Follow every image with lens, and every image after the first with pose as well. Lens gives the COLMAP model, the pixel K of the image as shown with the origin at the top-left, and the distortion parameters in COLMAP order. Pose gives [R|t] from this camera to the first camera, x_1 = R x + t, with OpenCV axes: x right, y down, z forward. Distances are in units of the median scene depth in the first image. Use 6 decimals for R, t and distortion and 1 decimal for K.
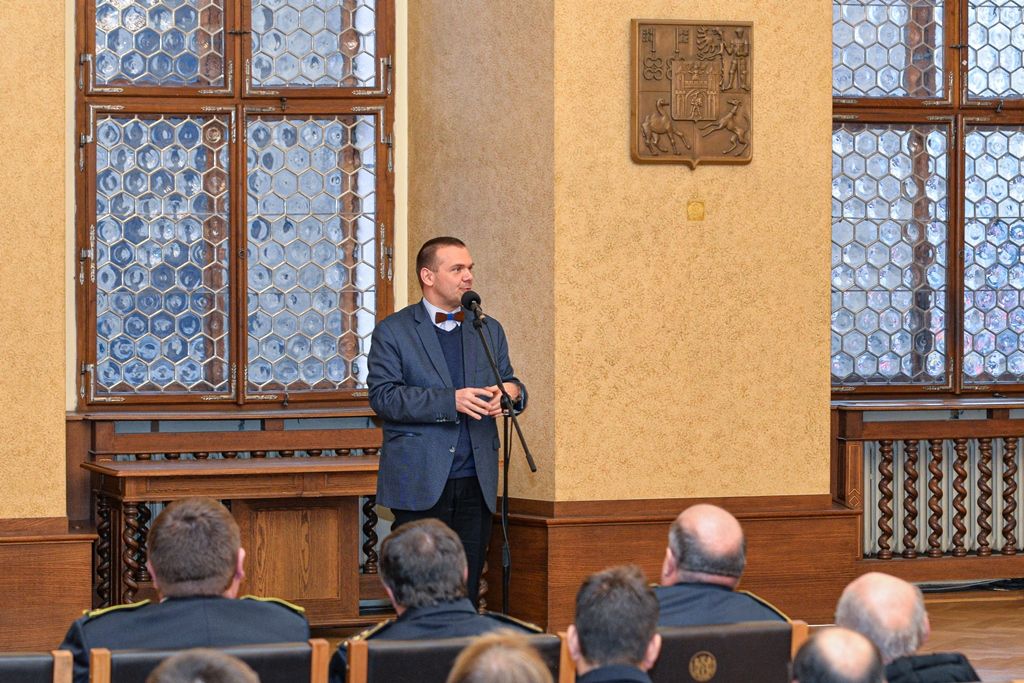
lens RADIAL K [[3979.7, 0, 512.0], [0, 3979.7, 341.5], [0, 0, 1]] dist [-0.304650, 2.908422]
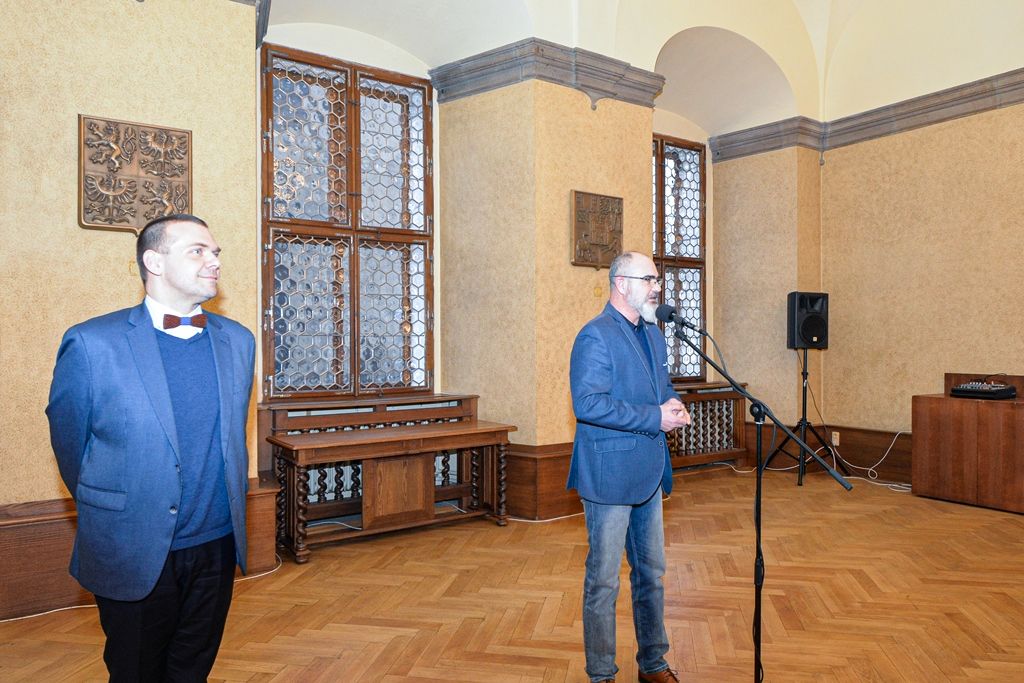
lens RADIAL K [[701.4, 0, 512.0], [0, 701.4, 341.5], [0, 0, 1]] dist [-0.000523, -0.000110]
pose [[0.969665, -0.005034, 0.244384, -0.078941], [0.014221, 0.999256, -0.035845, 0.003190], [-0.244022, 0.038233, 0.969016, 0.676309]]
